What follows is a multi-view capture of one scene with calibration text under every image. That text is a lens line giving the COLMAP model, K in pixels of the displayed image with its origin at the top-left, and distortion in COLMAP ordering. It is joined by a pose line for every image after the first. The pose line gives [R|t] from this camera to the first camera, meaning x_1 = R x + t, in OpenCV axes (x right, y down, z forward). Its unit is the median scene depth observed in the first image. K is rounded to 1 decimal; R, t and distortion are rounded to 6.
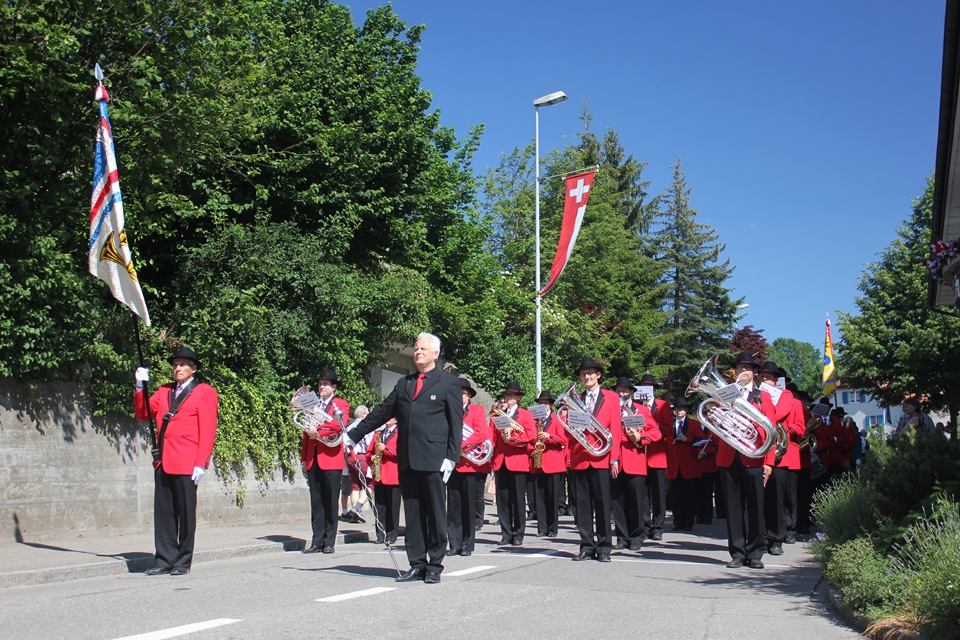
lens RADIAL K [[1153.8, 0, 478.0], [0, 1153.8, 314.5], [0, 0, 1]] dist [-0.089867, 0.147241]
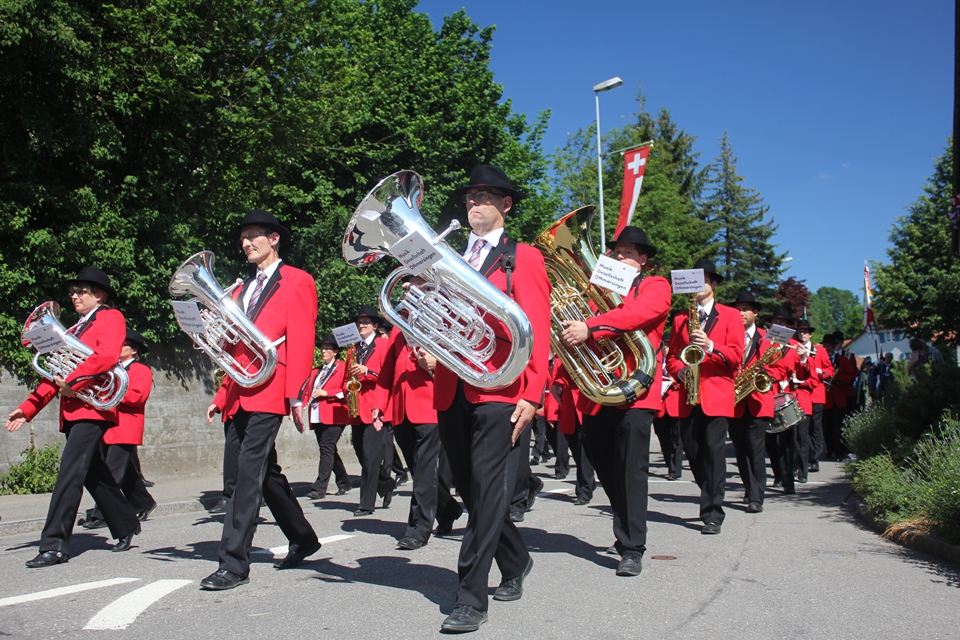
lens RADIAL K [[1006.2, 0, 478.7], [0, 1006.2, 314.3], [0, 0, 1]] dist [-0.111613, 0.118163]
pose [[0.996387, -0.036280, -0.076792, 0.004373], [0.039074, 0.998616, 0.035197, 0.000780], [0.075409, -0.038071, 0.996426, -0.011001]]
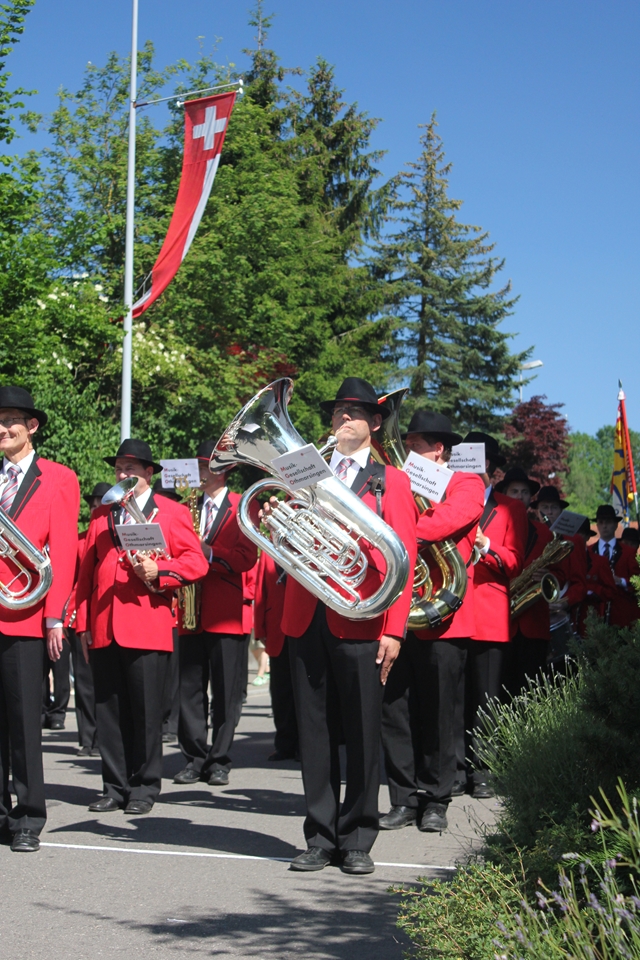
lens RADIAL K [[1817.5, 0, 319.0], [0, 1817.5, 480.0], [0, 0, 1]] dist [0.010484, 0.032316]
pose [[0.995029, 0.020284, 0.097494, 0.095070], [-0.025530, 0.998275, 0.052870, 0.021909], [-0.096254, -0.055096, 0.993831, 0.193238]]
